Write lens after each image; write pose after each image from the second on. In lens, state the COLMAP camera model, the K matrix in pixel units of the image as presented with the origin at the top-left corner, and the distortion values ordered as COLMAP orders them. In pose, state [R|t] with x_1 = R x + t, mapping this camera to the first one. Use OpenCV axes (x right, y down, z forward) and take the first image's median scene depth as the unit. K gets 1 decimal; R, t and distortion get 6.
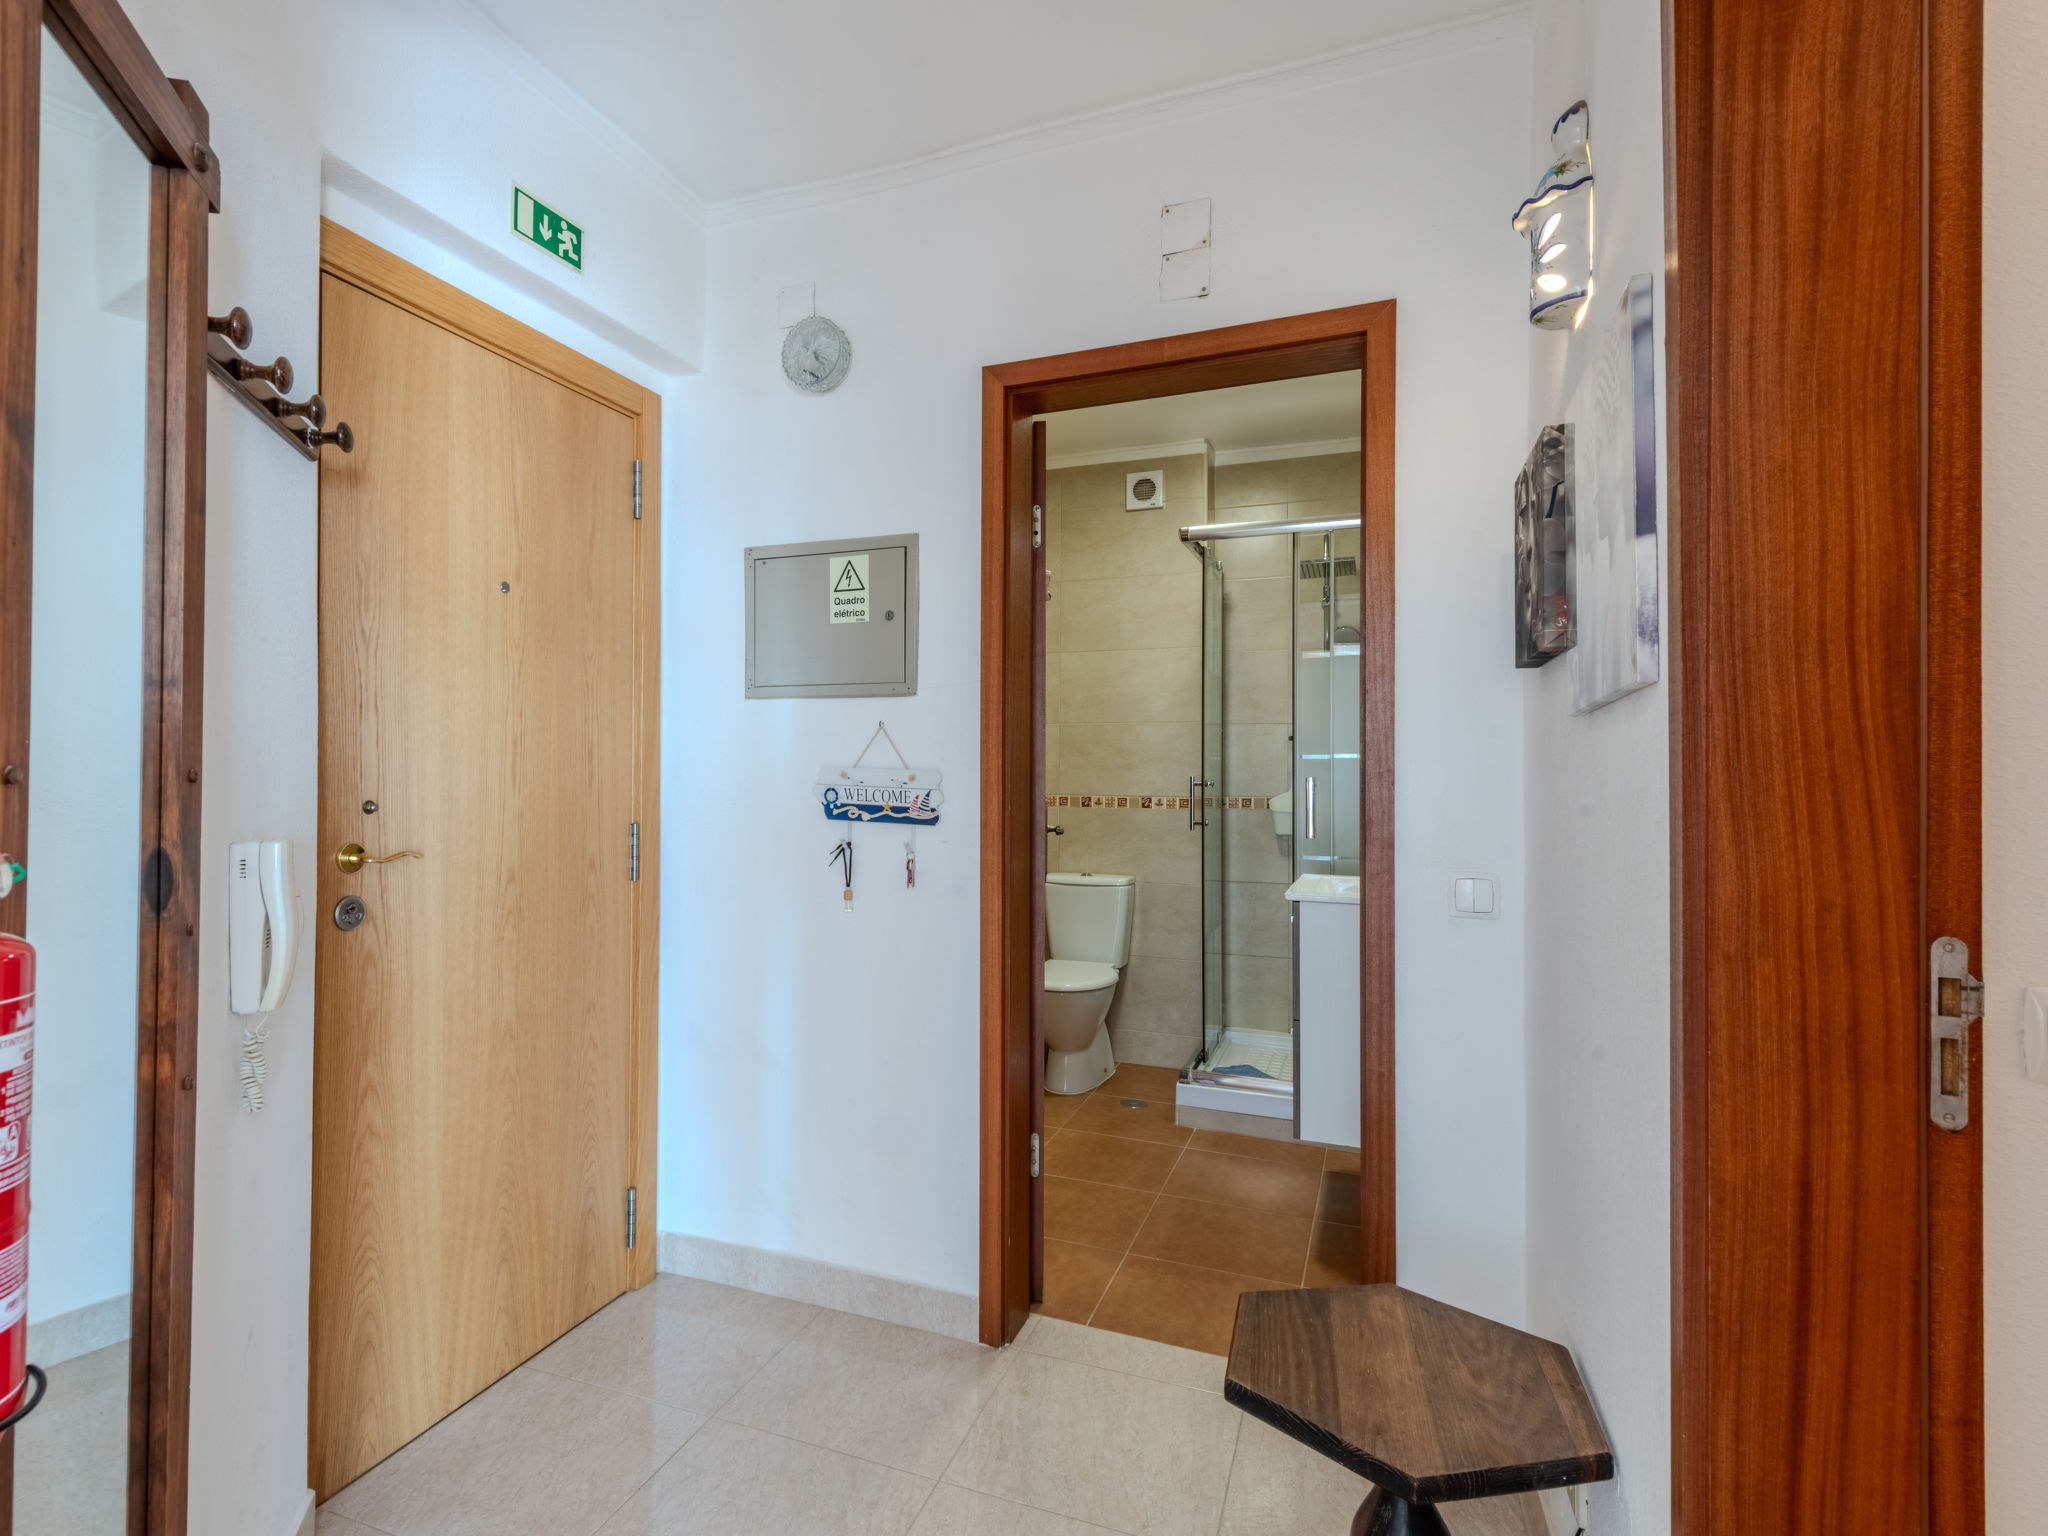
lens RADIAL K [[1028.3, 0, 1016.0], [0, 1028.3, 767.9], [0, 0, 1]] dist [0.005970, 0.000543]
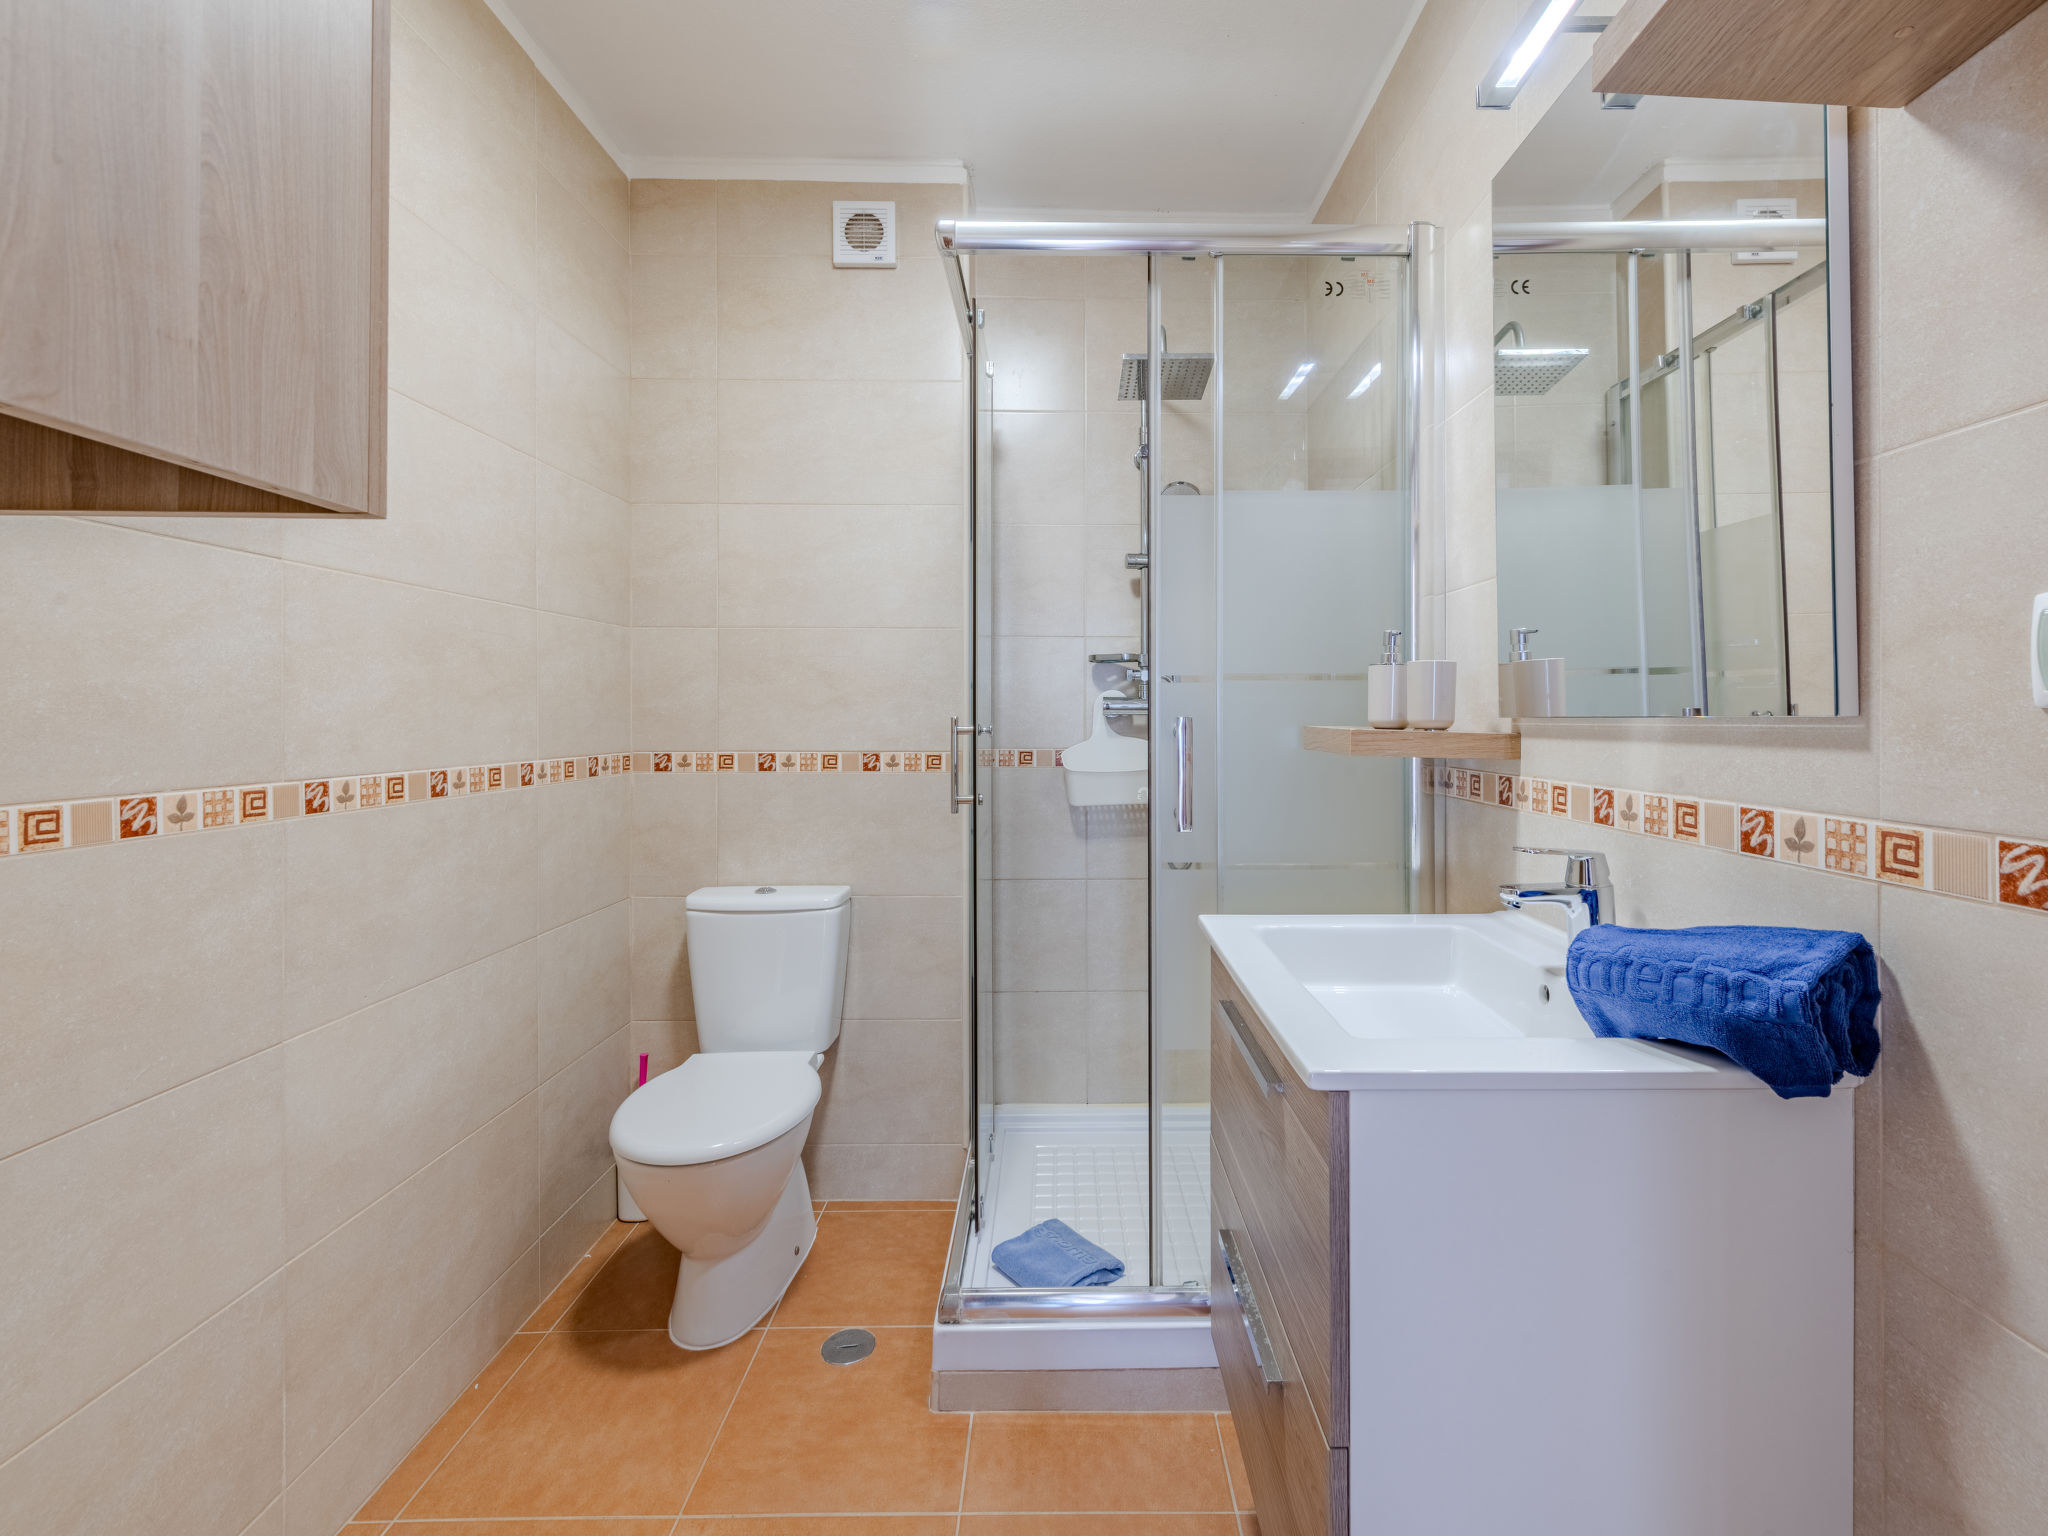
lens RADIAL K [[914.5, 0, 1049.3], [0, 914.5, 717.4], [0, 0, 1]] dist [0.013428, -0.000267]
pose [[0.948719, -0.005657, 0.316070, 0.057695], [0.005476, 0.999984, 0.001461, 0.007892], [-0.316074, 0.000345, 0.948735, 0.467843]]
